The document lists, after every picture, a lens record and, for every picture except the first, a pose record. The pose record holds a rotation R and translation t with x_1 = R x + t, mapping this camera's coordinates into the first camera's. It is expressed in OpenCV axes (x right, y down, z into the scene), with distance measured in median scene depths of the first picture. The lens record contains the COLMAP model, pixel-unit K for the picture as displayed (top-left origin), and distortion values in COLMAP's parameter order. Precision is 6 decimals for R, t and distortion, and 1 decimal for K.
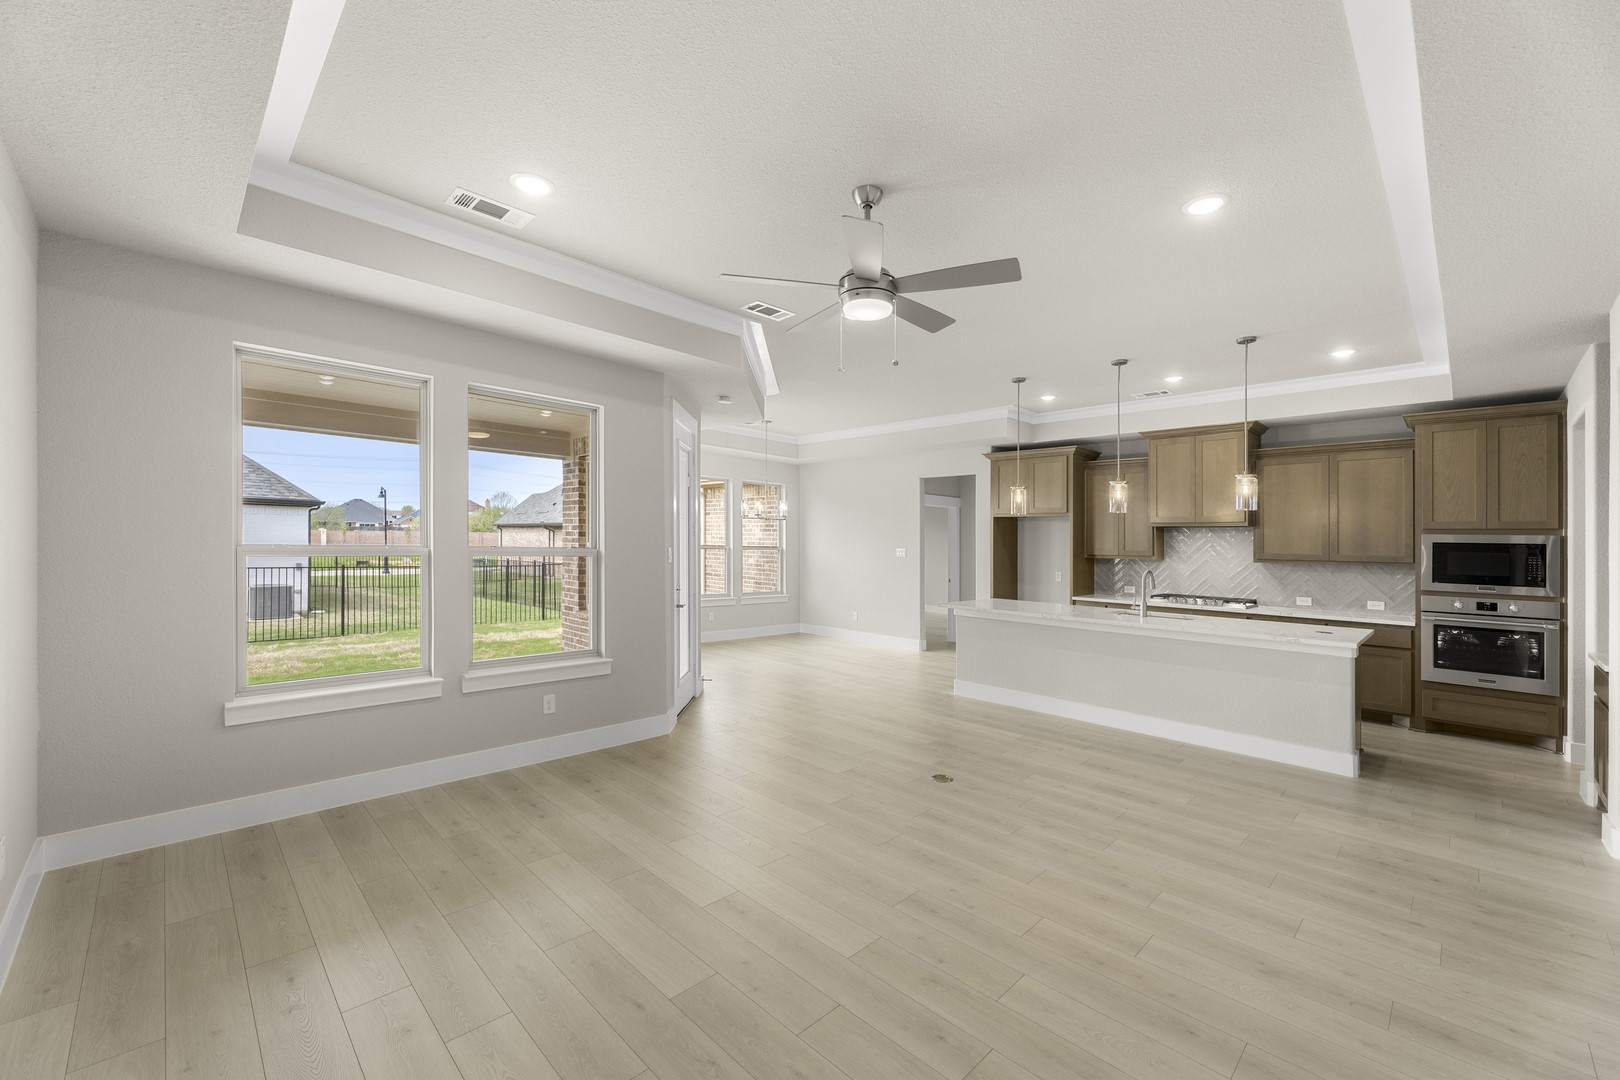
lens RADIAL K [[649.9, 0, 804.7], [0, 649.9, 500.4], [0, 0, 1]] dist [0.000839, 0.000325]
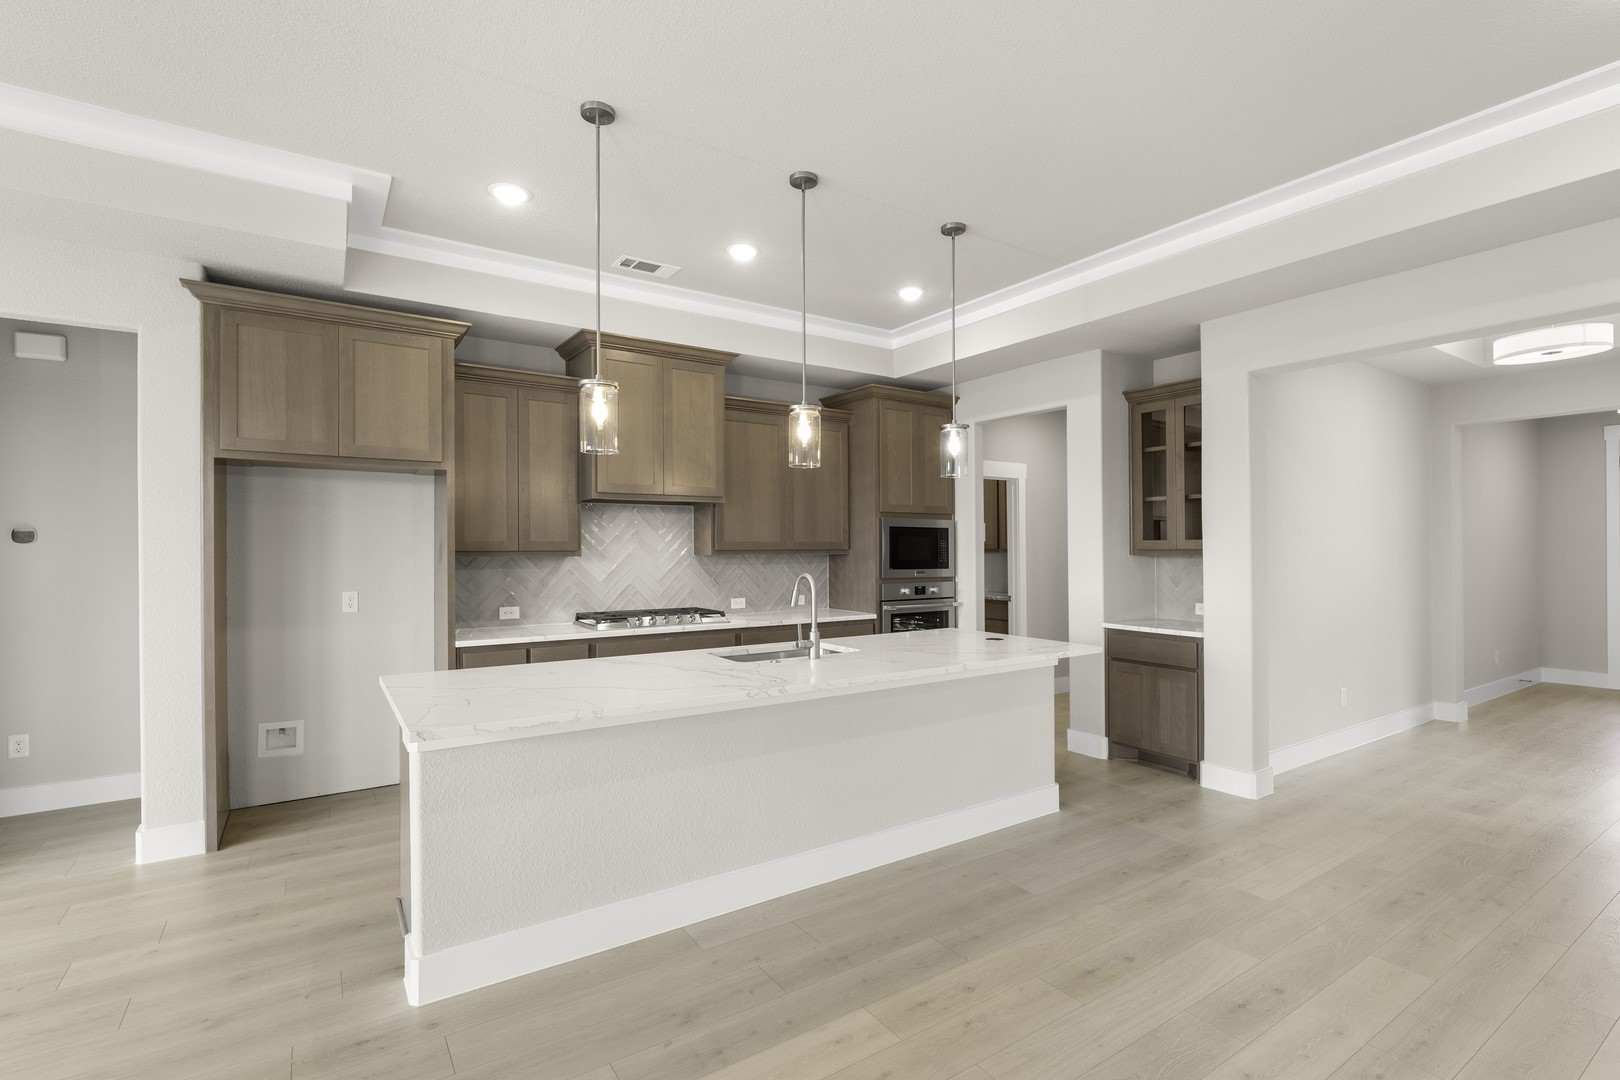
lens RADIAL K [[752.6, 0, 835.6], [0, 752.6, 529.3], [0, 0, 1]] dist [0.002030, -0.000177]
pose [[0.175251, 0.002006, 0.984522, -0.110034], [-0.059212, 0.998209, 0.008507, 0.065528], [-0.982742, -0.059787, 0.175056, 0.906140]]
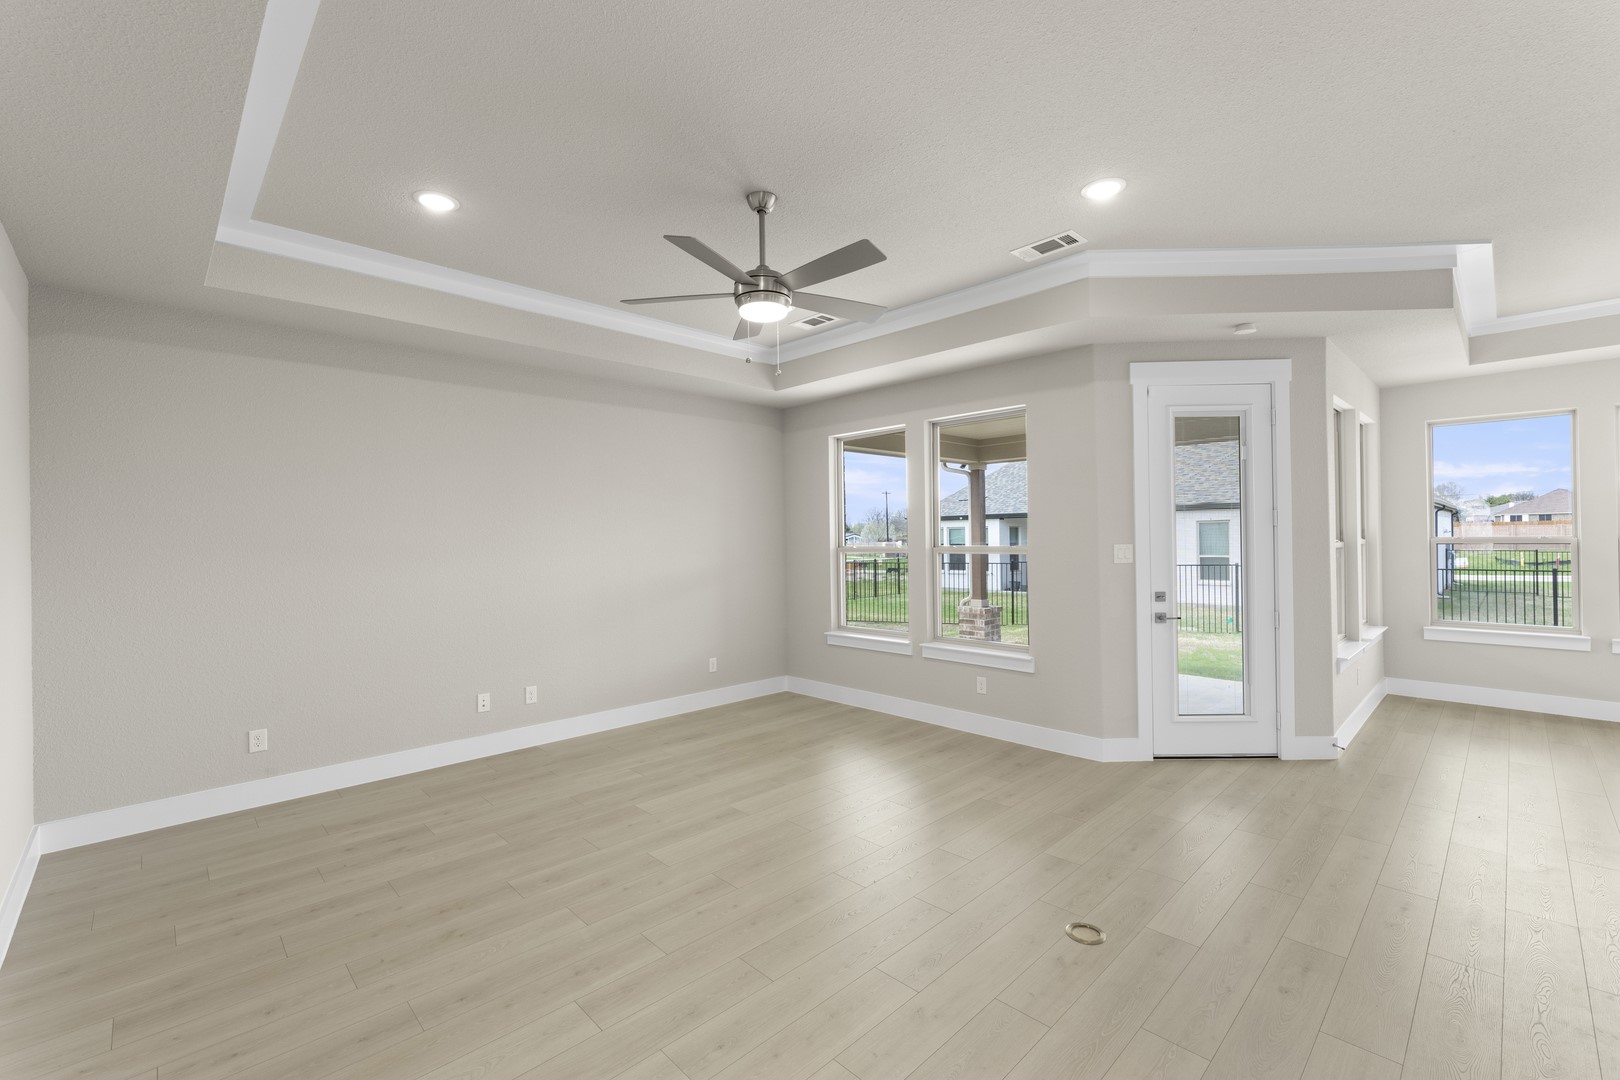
lens RADIAL K [[689.0, 0, 837.1], [0, 689.0, 531.9], [0, 0, 1]] dist [-0.000884, 0.000179]
pose [[0.010238, -0.028383, -0.999545, 0.644382], [0.077529, 0.996611, -0.027505, 0.050944], [0.996938, -0.077212, 0.012404, 0.611859]]
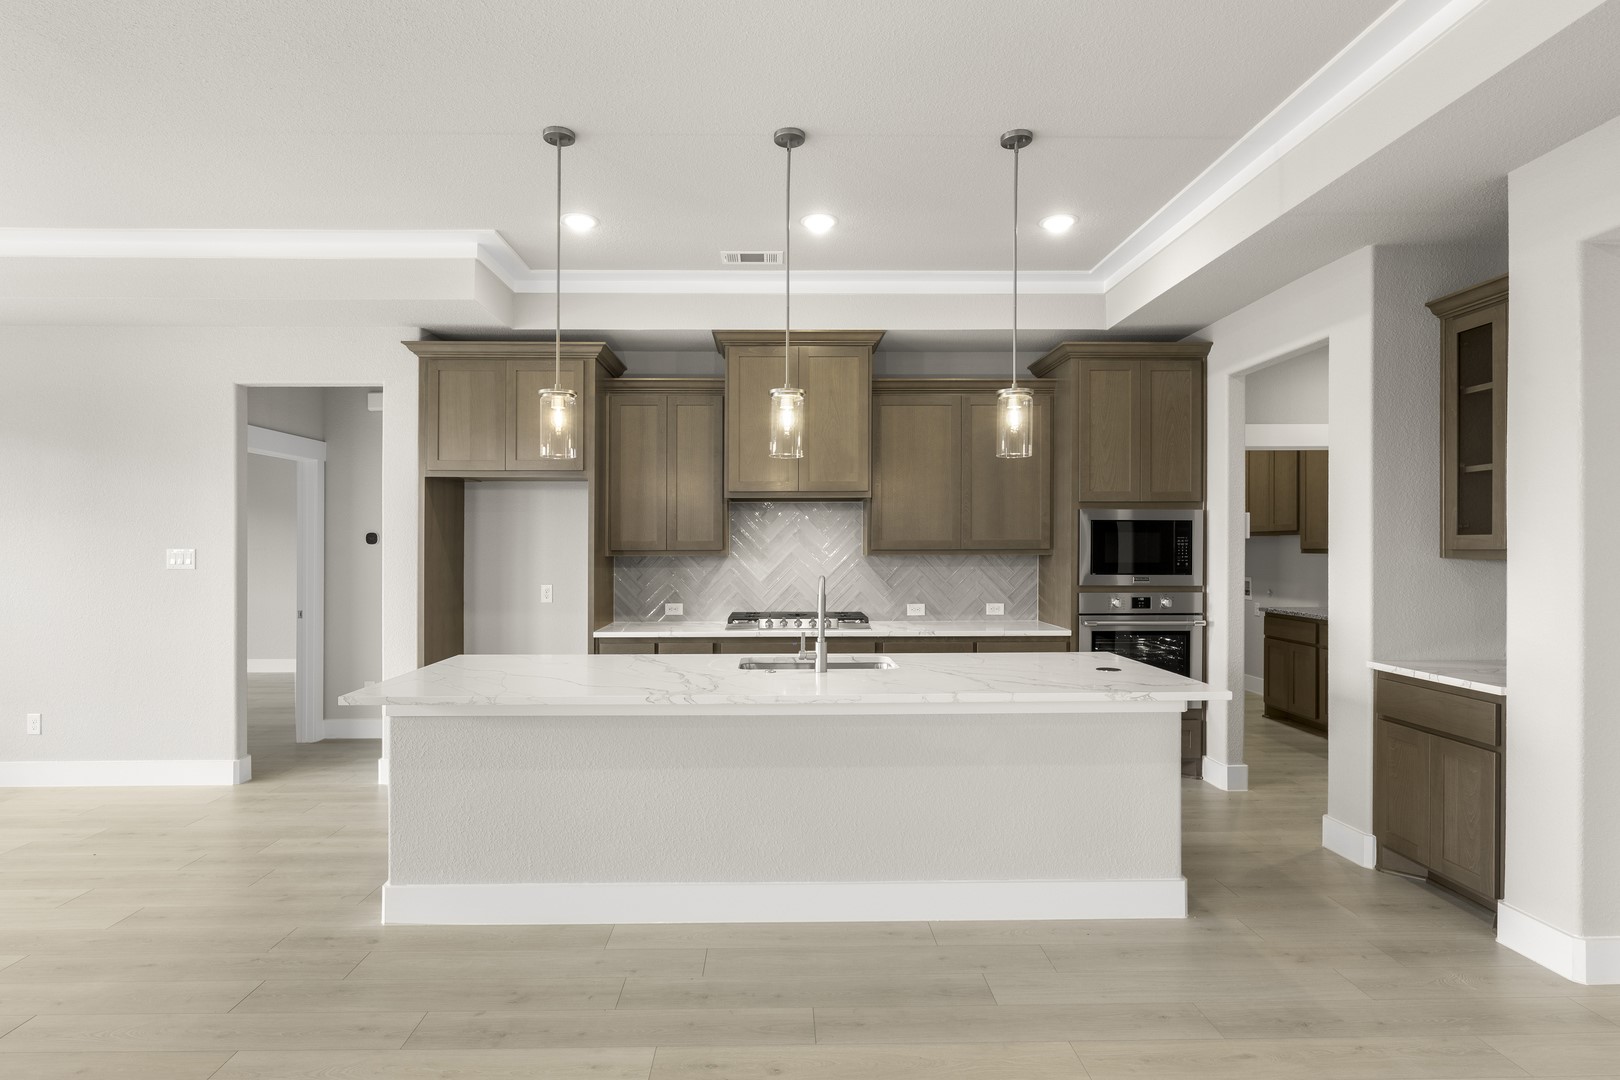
lens RADIAL K [[838.3, 0, 792.3], [0, 838.3, 530.6], [0, 0, 1]] dist [0.001043, 0.001230]
pose [[0.690827, -0.007981, 0.722976, 0.051937], [-0.030505, 0.998727, 0.040174, 0.050102], [-0.722376, -0.049808, 0.689704, 0.604368]]
